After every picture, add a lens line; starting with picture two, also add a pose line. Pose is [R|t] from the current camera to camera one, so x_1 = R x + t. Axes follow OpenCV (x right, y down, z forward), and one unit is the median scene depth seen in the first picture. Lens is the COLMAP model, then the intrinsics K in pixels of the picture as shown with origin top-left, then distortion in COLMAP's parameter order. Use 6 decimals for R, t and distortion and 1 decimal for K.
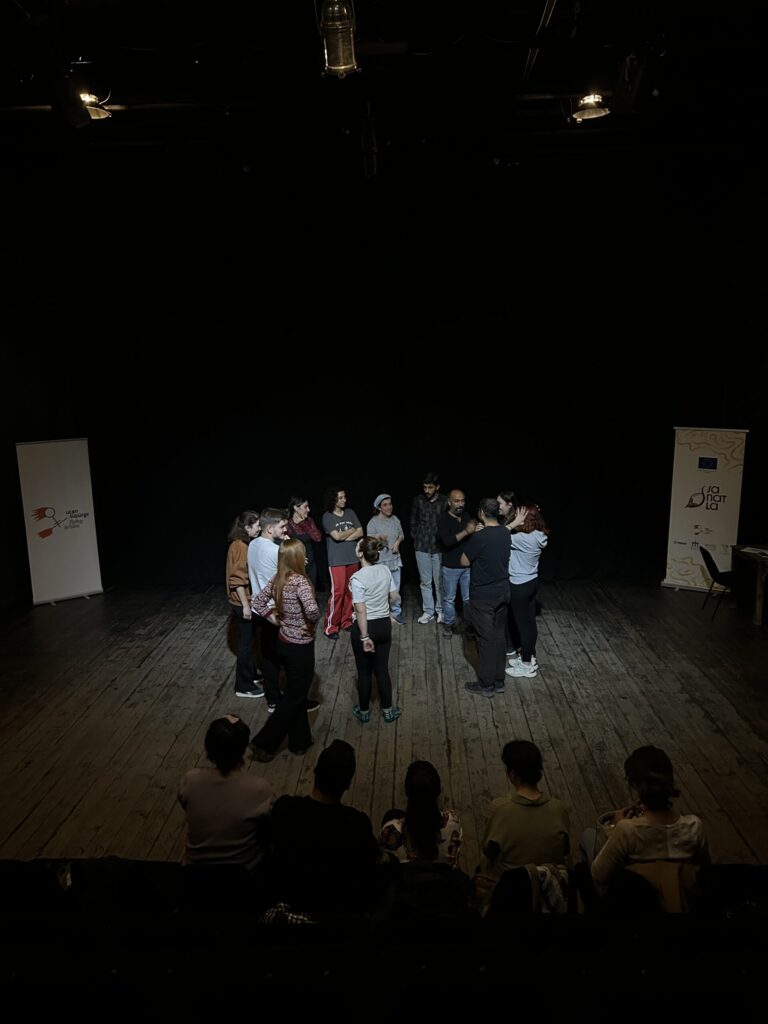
lens RADIAL K [[765.5, 0, 384.0], [0, 765.5, 512.0], [0, 0, 1]] dist [0.032486, -0.004365]
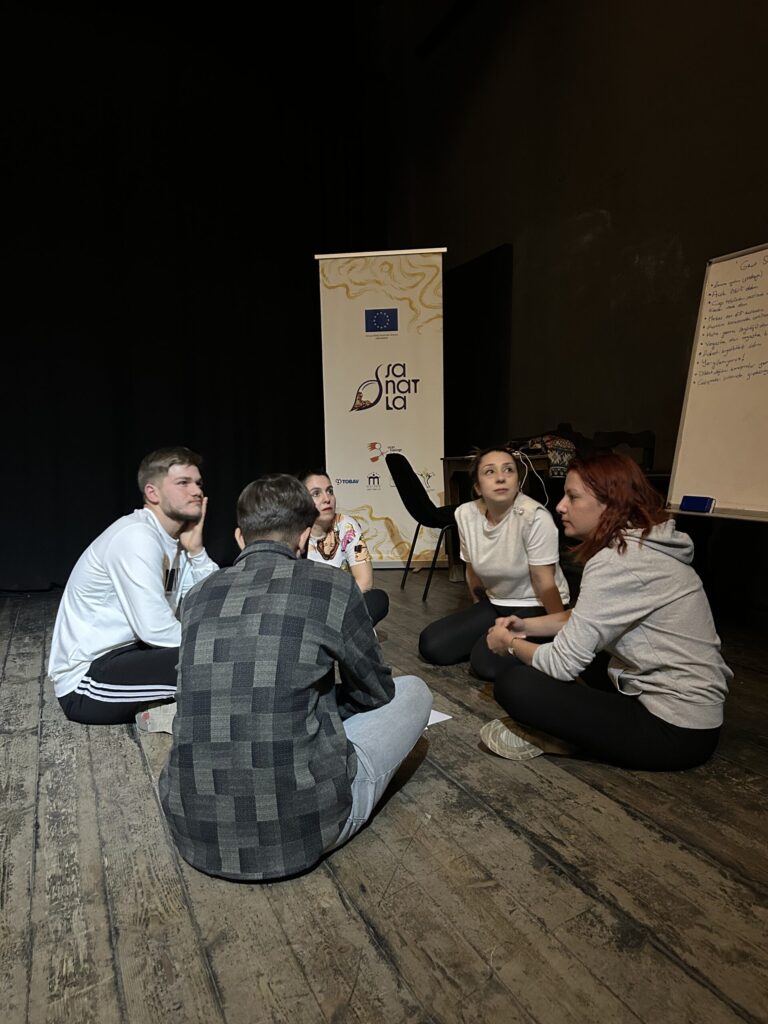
lens RADIAL K [[734.7, 0, 383.7], [0, 734.7, 555.2], [0, 0, 1]] dist [0.002906, -0.001154]
pose [[0.901194, -0.067934, 0.428059, 0.195212], [0.098575, 0.993883, -0.049799, 0.122430], [-0.422058, 0.087075, 0.902378, 0.558490]]
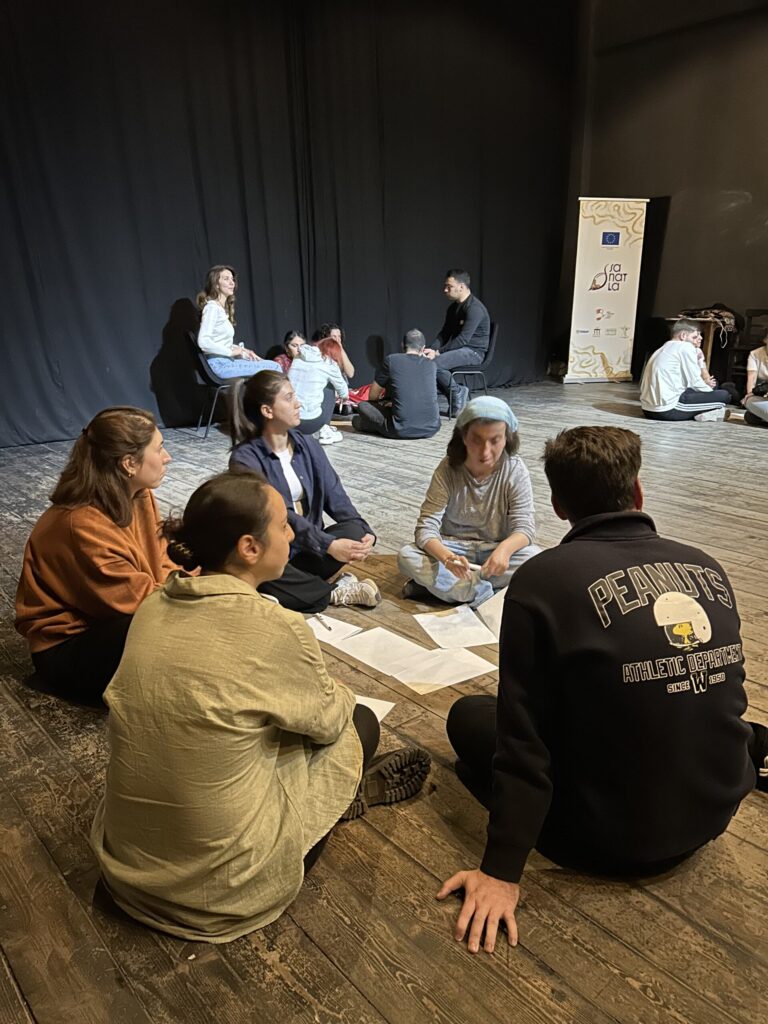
lens RADIAL K [[765.5, 0, 384.0], [0, 765.5, 512.0], [0, 0, 1]] dist [0.032486, -0.004365]
pose [[0.737575, -0.162109, 0.655518, -0.452605], [0.121294, 0.986773, 0.107551, 0.131149], [-0.664282, 0.000184, 0.747482, 0.482299]]
